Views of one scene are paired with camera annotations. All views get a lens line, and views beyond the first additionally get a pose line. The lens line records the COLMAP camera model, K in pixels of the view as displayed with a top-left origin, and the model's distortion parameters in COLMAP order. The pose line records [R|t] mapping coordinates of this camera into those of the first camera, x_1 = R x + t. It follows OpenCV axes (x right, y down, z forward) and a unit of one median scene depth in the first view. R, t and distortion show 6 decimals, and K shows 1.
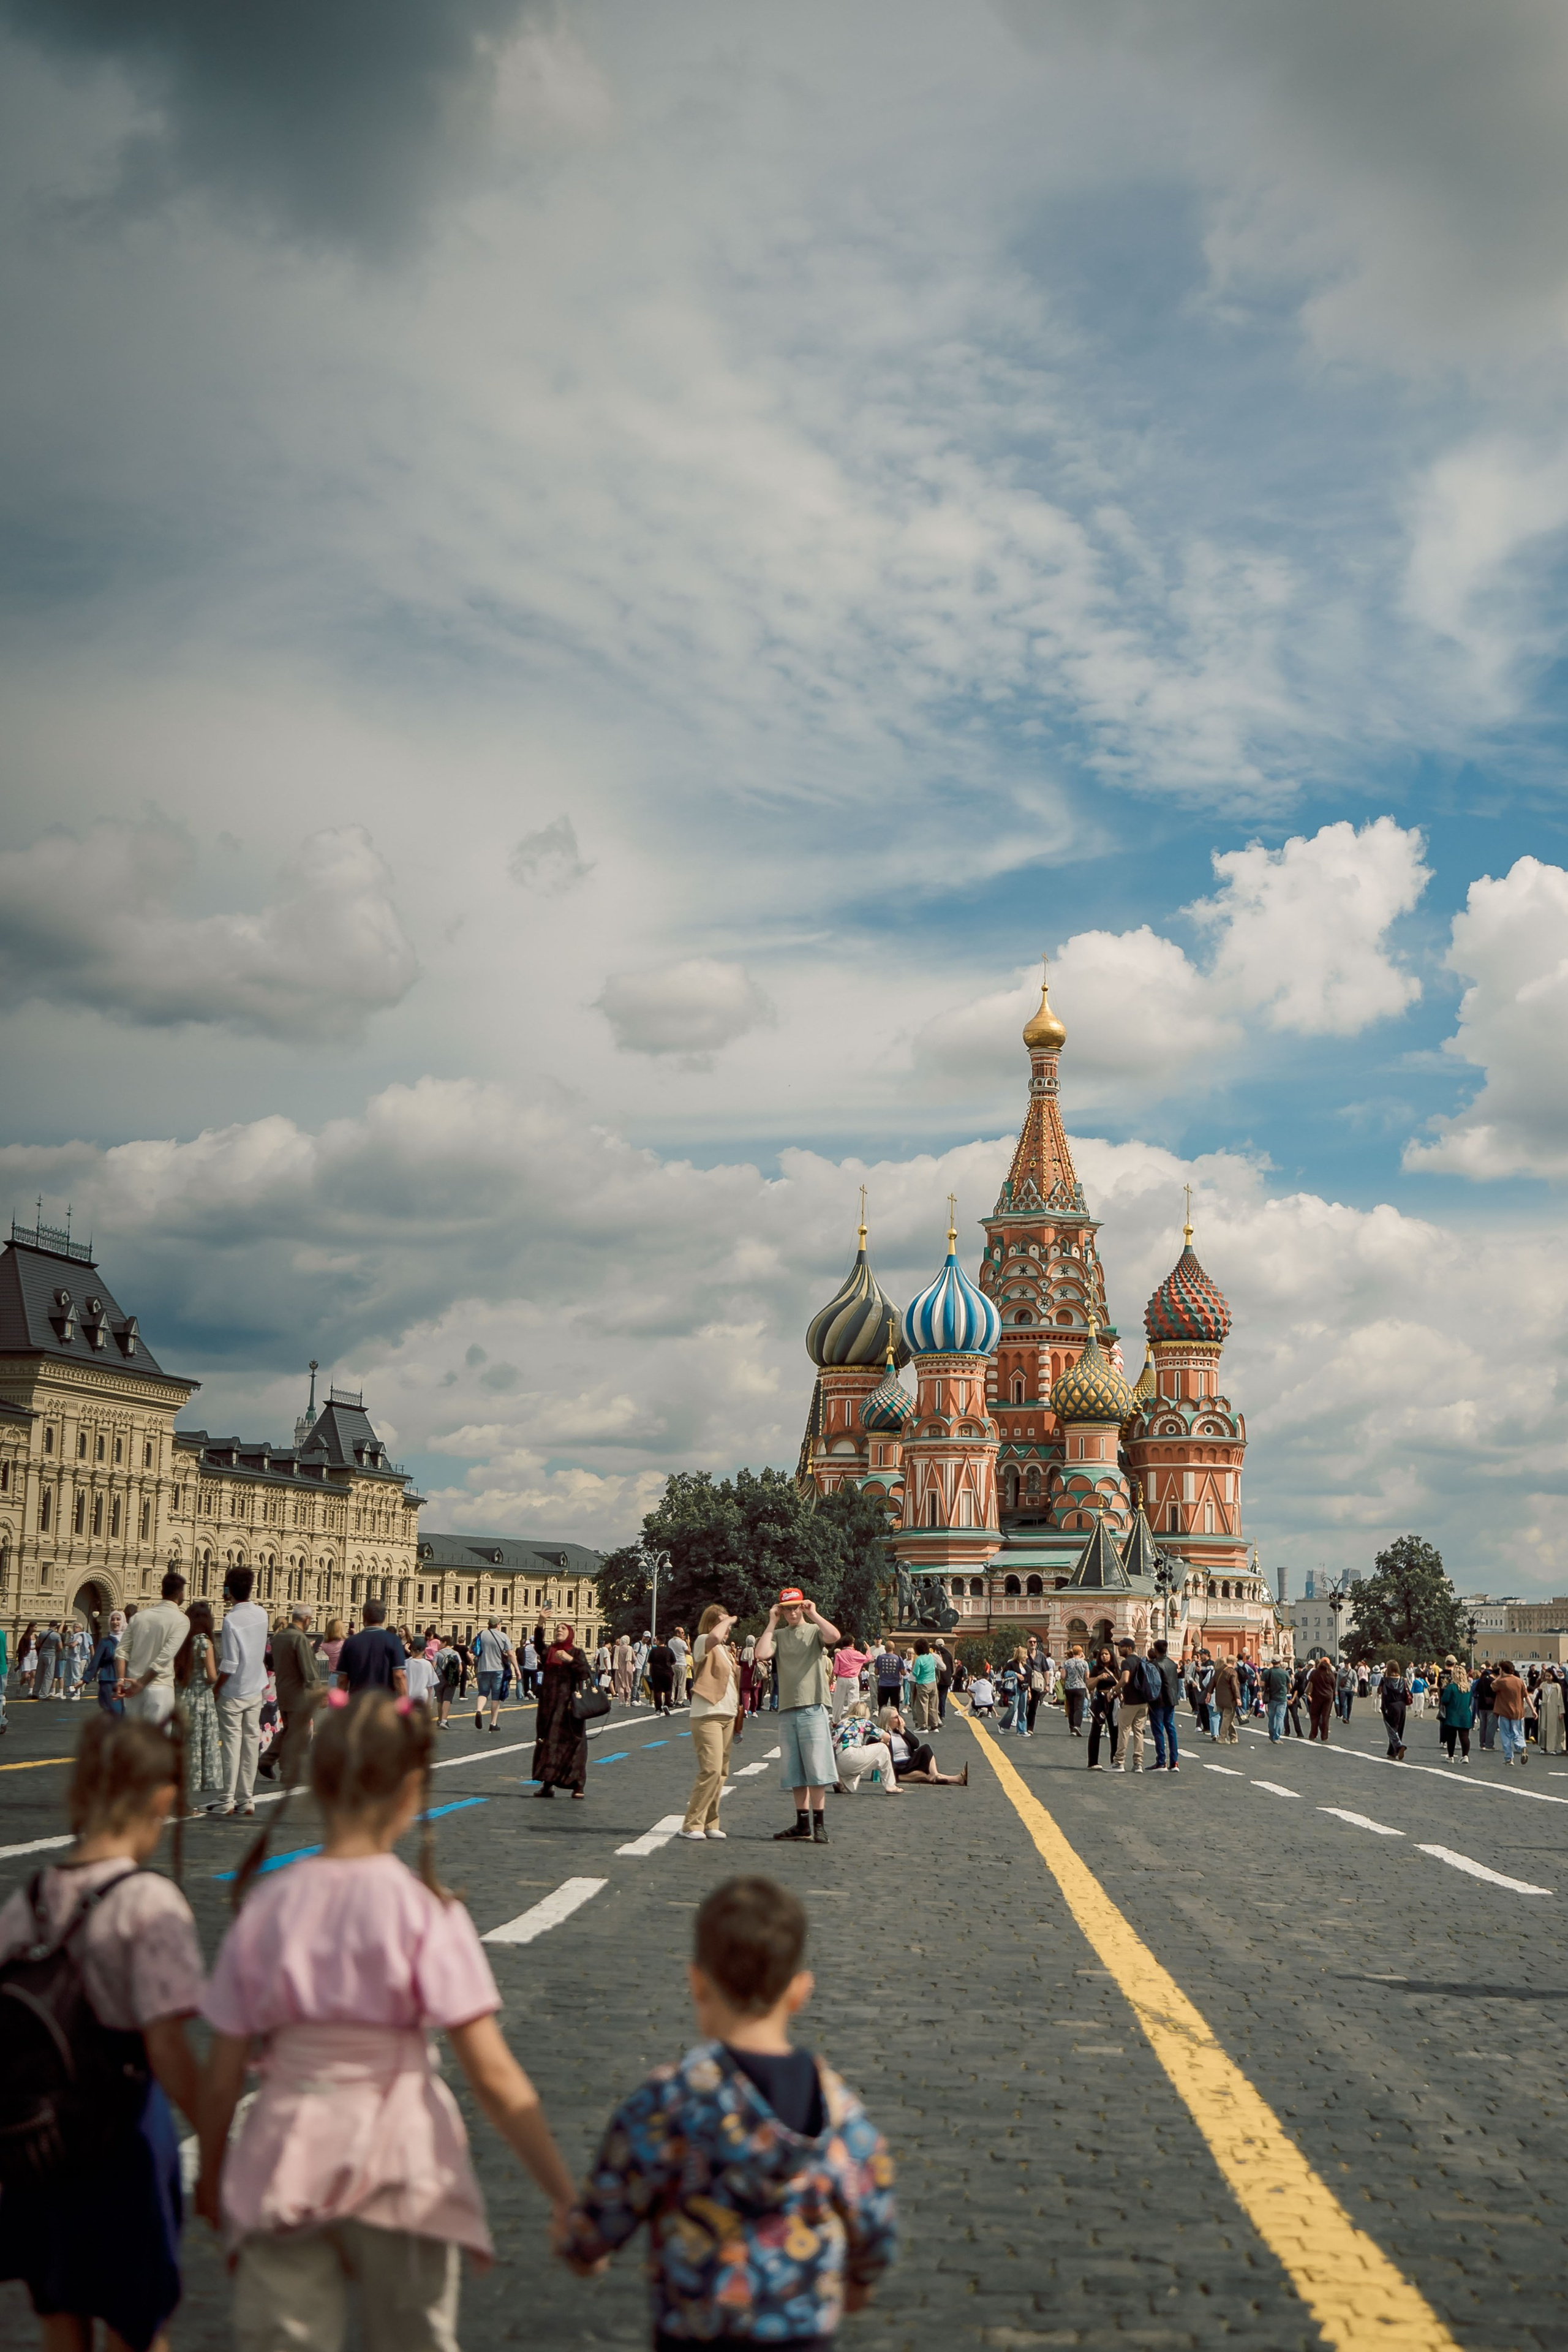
lens RADIAL K [[2664.5, 0, 903.9], [0, 2664.5, 1204.5], [0, 0, 1]] dist [0.010260, 0.001072]
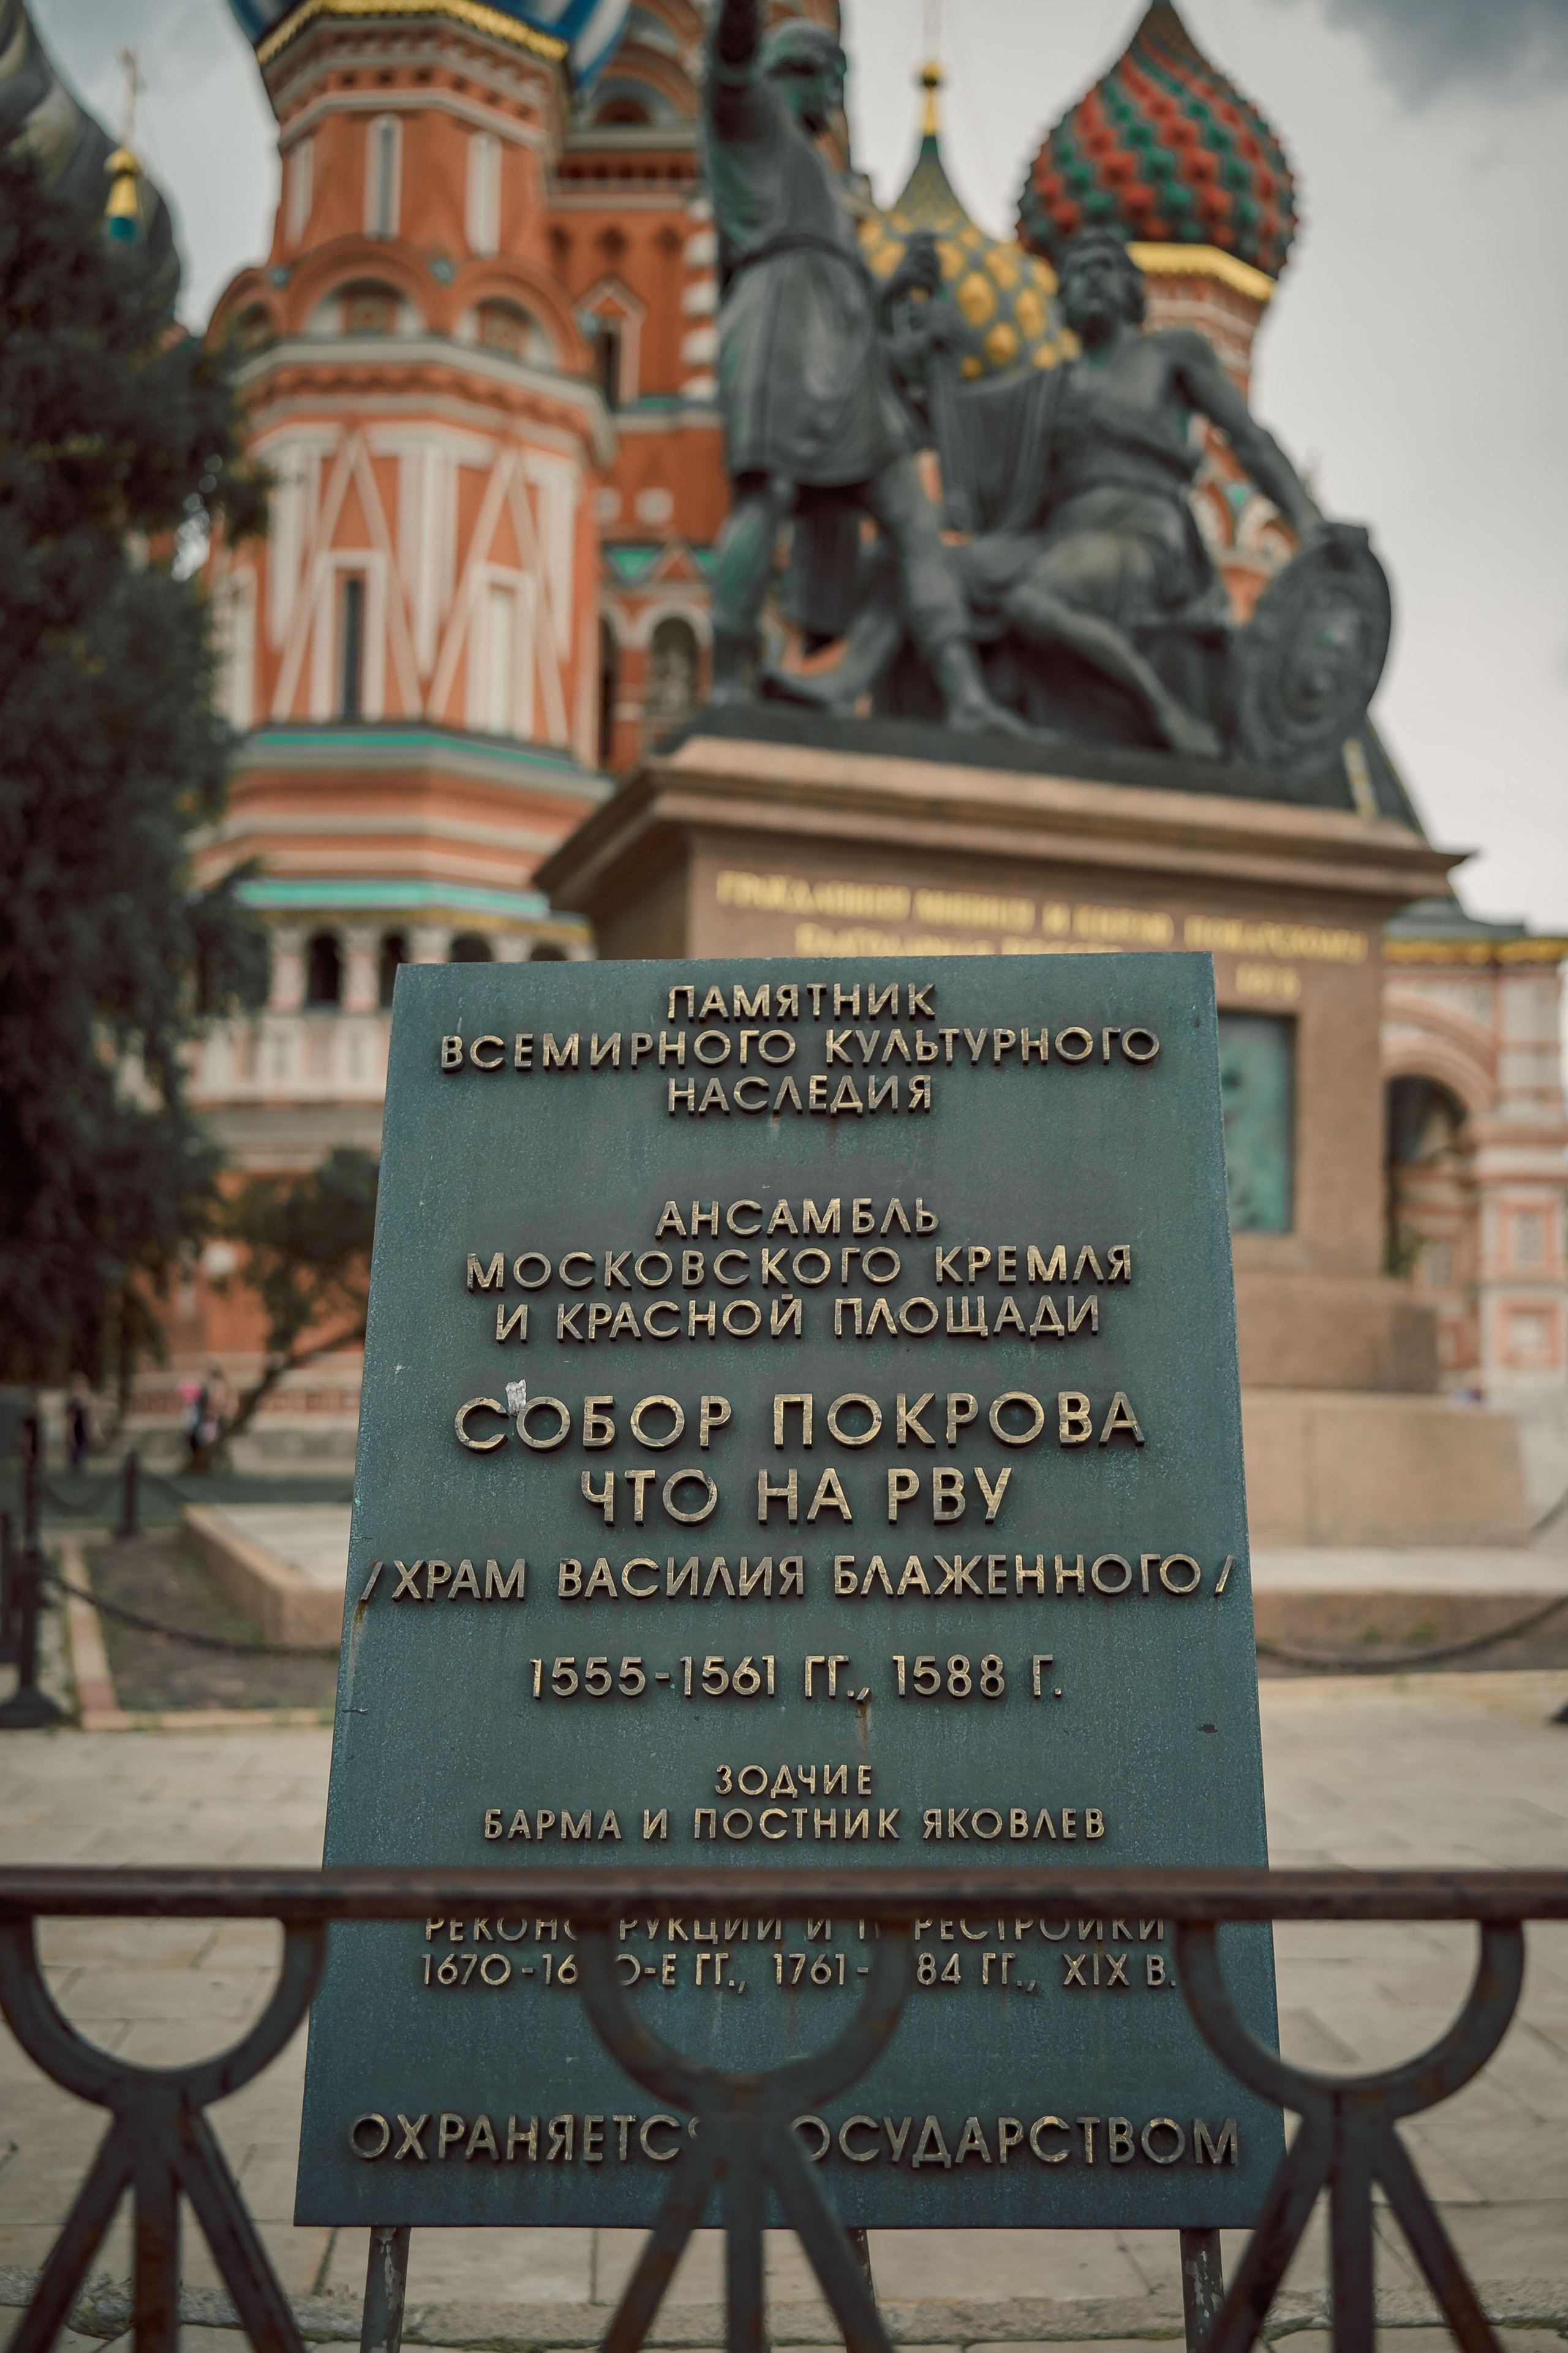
lens RADIAL K [[2462.4, 0, 784.0], [0, 2462.4, 1176.5], [0, 0, 1]] dist [0.001495, 0.000351]
pose [[0.942238, 0.042770, 0.332203, -0.021073], [-0.068818, 0.995374, 0.067039, 0.137918], [-0.327799, -0.086028, 0.940822, 0.761848]]
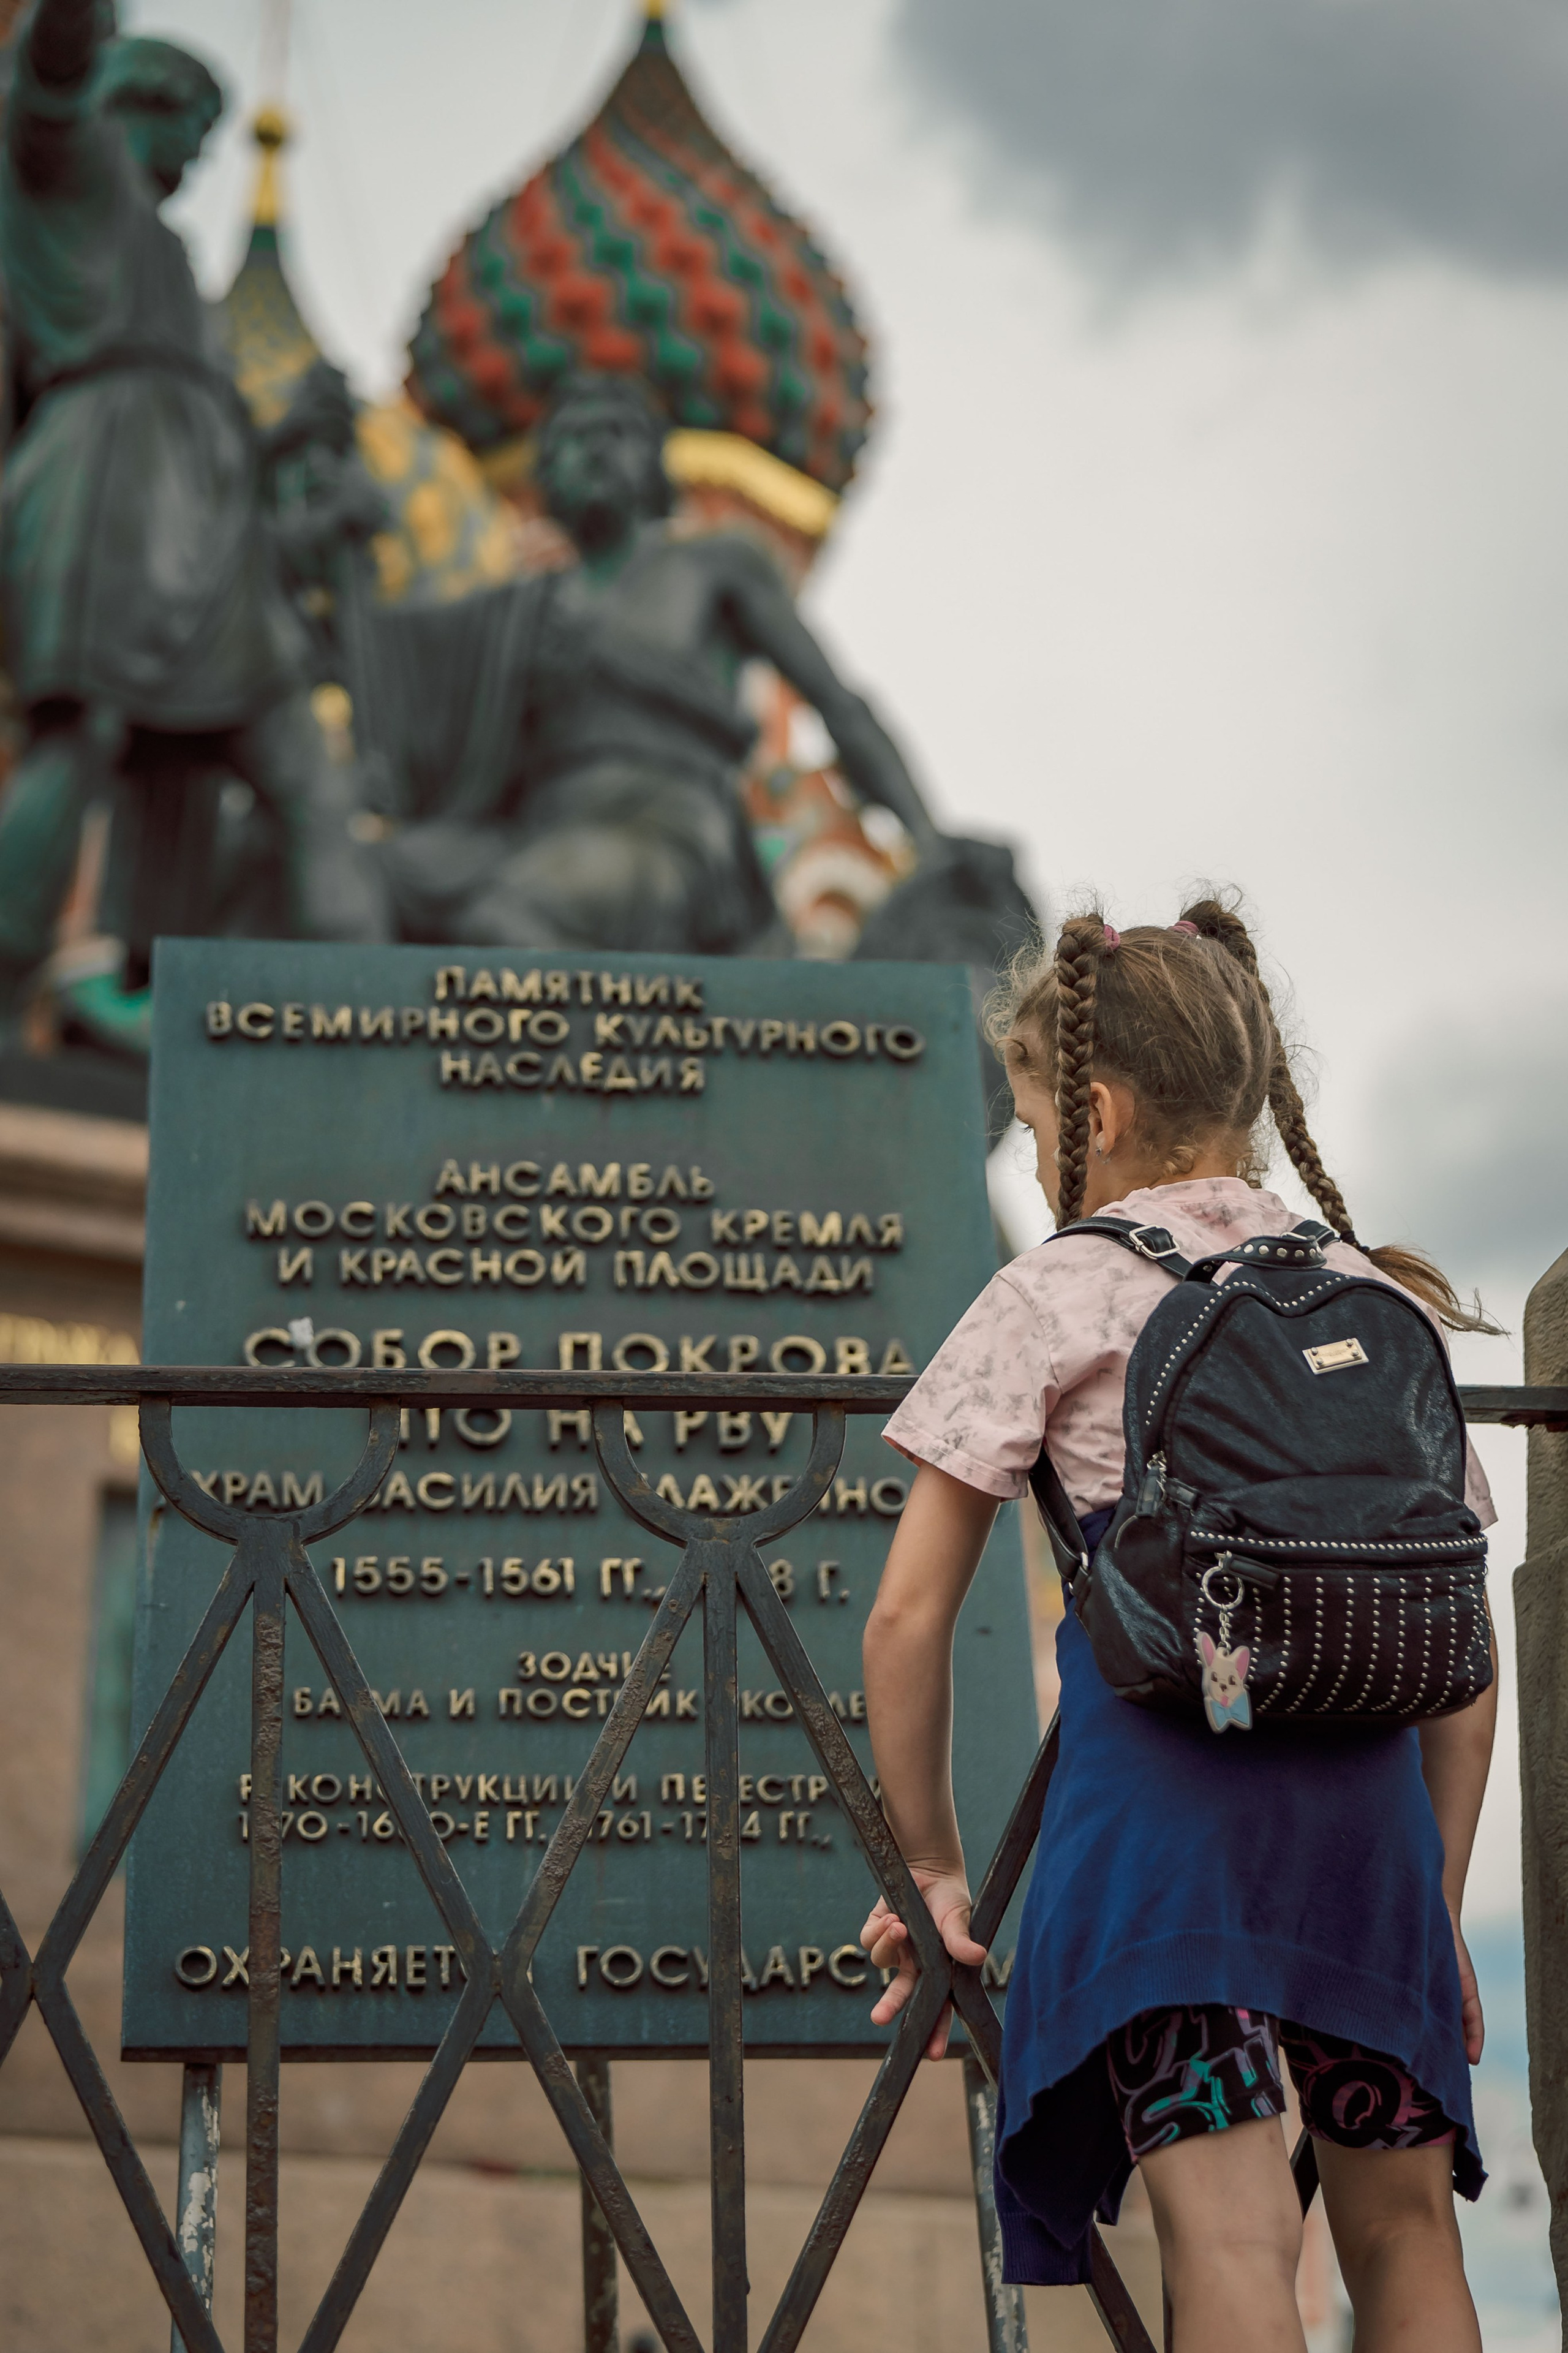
lens RADIAL K [[4598.8, 0, 780.2], [0, 4598.8, 1176.2], [0, 0, 1]] dist [0.005087, -0.074507]
pose [[0.862074, 0.149703, 0.484167, -0.026300], [-0.089454, 0.985323, -0.145382, 0.141524], [-0.498825, 0.082019, 0.862813, 0.754239]]
